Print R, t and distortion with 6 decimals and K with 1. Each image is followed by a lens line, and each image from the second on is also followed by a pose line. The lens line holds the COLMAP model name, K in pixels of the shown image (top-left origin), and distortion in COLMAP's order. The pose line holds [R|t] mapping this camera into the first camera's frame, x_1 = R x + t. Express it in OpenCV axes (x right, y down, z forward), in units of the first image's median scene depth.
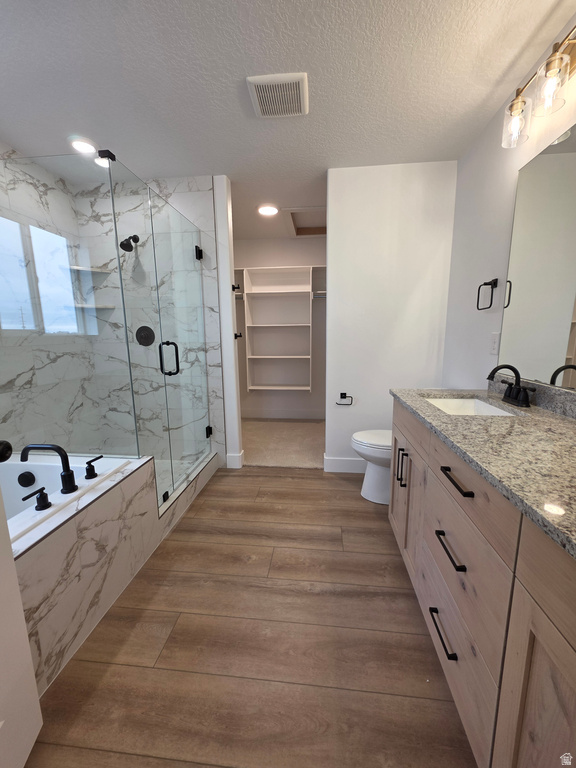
lens RADIAL K [[305.9, 0, 289.2], [0, 305.9, 383.7], [0, 0, 1]] dist [0.002242, 0.000784]
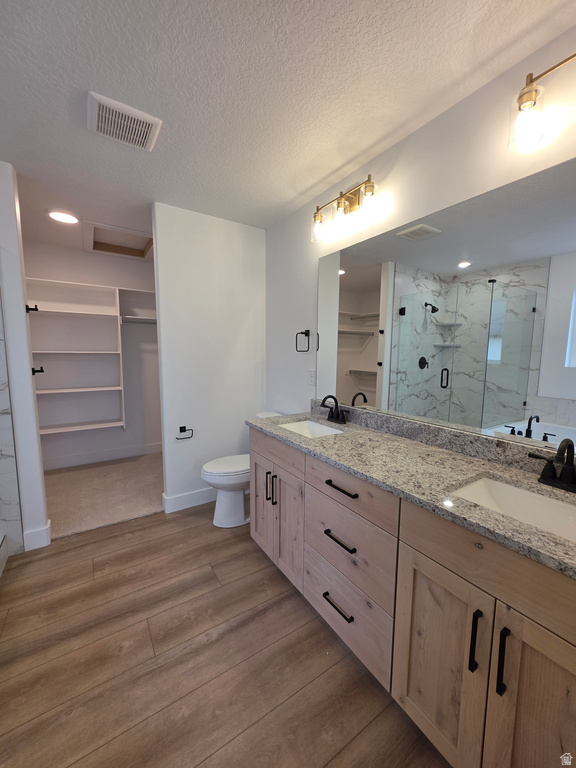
lens RADIAL K [[305.9, 0, 289.9], [0, 305.9, 383.3], [0, 0, 1]] dist [0.002242, 0.000784]
pose [[0.773343, -0.050315, 0.631989, -0.228167], [0.088871, 0.995607, -0.029485, -0.064991], [-0.627728, 0.078968, 0.774417, 0.016192]]
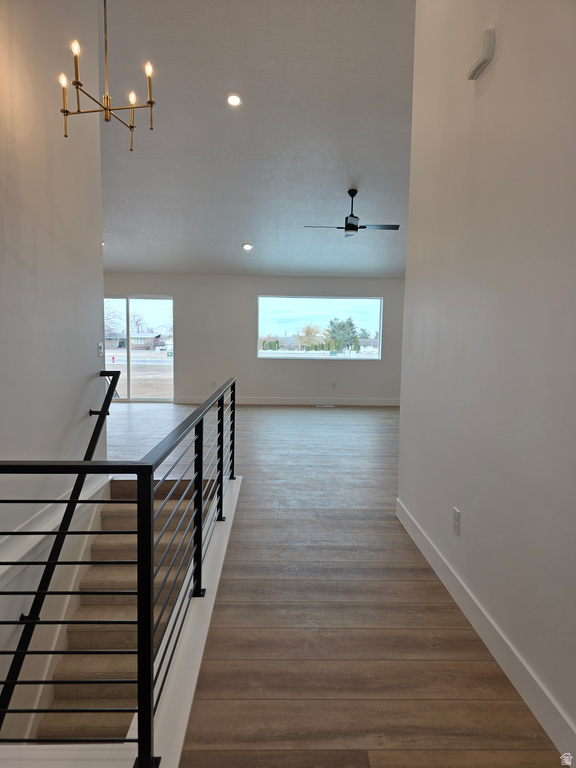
lens RADIAL K [[521.7, 0, 291.5], [0, 521.7, 383.3], [0, 0, 1]] dist [0.062677, -0.007002]
pose [[-0.990067, 0.006726, -0.140436, 0.317652], [-0.027914, 0.969568, 0.243226, -0.270637], [0.137798, 0.244730, -0.959749, 1.439646]]
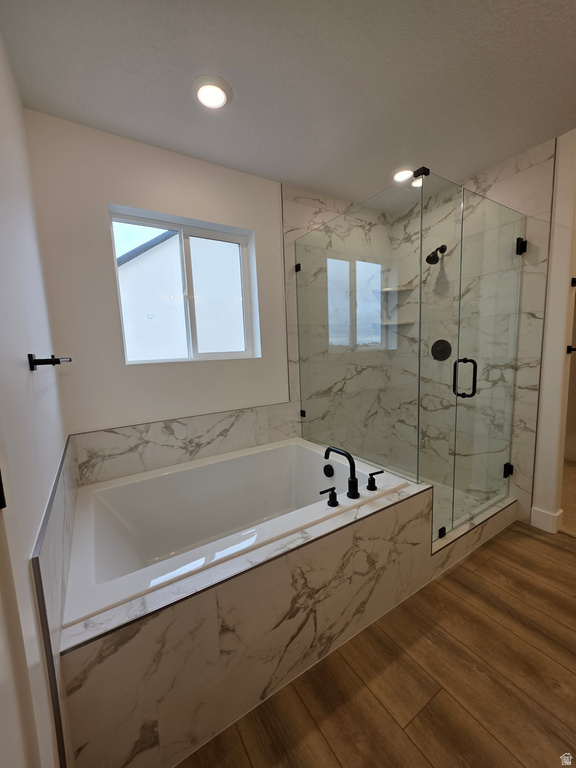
lens RADIAL K [[305.9, 0, 289.3], [0, 305.9, 386.9], [0, 0, 1]] dist [0.002242, 0.000784]
pose [[0.622098, 0.088504, -0.777921, -0.023583], [-0.100385, 0.994406, 0.032857, -0.038549], [0.776477, 0.057652, 0.627502, 0.070706]]
